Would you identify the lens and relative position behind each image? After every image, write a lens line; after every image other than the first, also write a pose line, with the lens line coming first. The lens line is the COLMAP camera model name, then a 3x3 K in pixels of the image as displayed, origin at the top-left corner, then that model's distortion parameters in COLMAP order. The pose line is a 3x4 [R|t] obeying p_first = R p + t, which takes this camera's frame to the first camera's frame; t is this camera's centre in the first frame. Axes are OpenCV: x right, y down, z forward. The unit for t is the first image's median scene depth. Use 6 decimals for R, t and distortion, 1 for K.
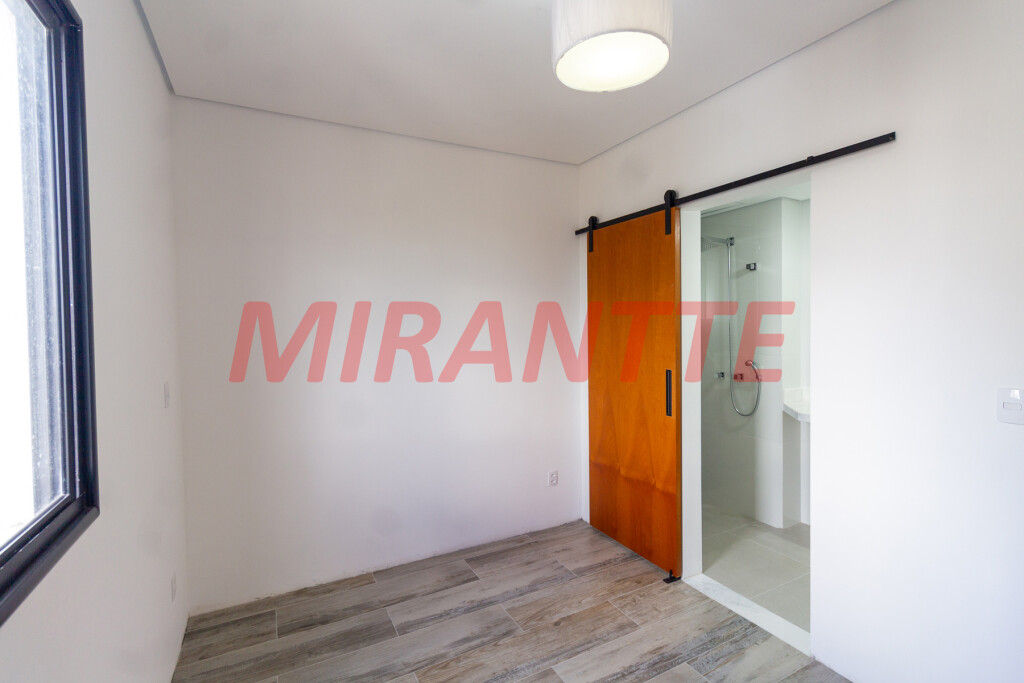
lens RADIAL K [[475.9, 0, 514.4], [0, 475.9, 333.9], [0, 0, 1]] dist [0.000935, 0.001501]
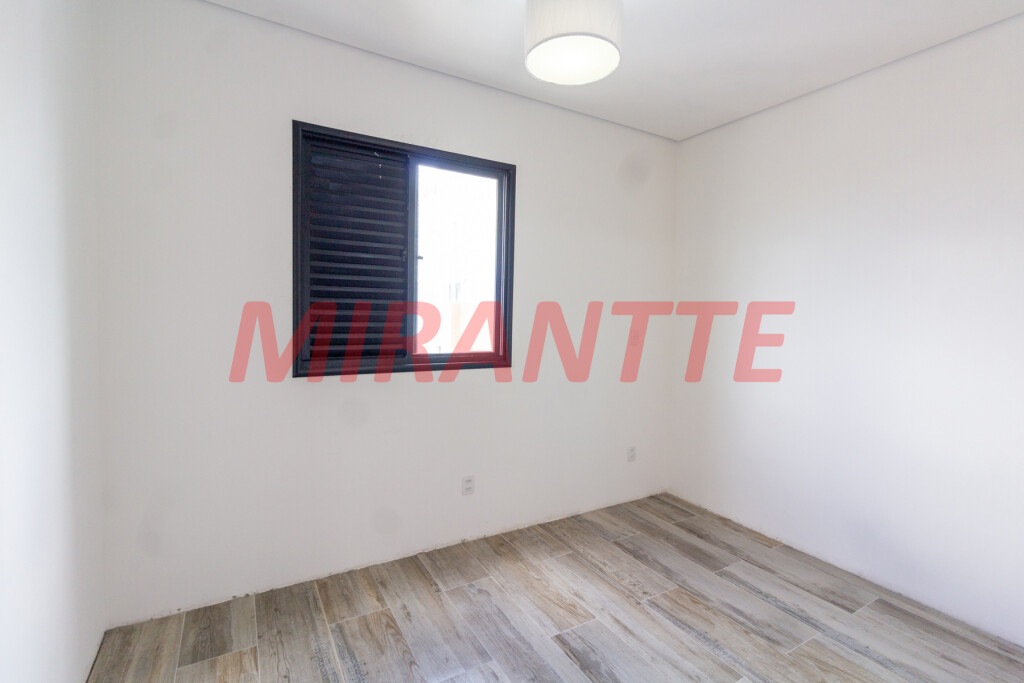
lens RADIAL K [[475.9, 0, 515.2], [0, 475.9, 343.3], [0, 0, 1]] dist [0.000935, 0.001501]
pose [[0.027306, 0.075715, -0.996756, 0.746304], [-0.030573, 0.996724, 0.074875, 0.016773], [0.999160, 0.028429, 0.029531, 0.429165]]
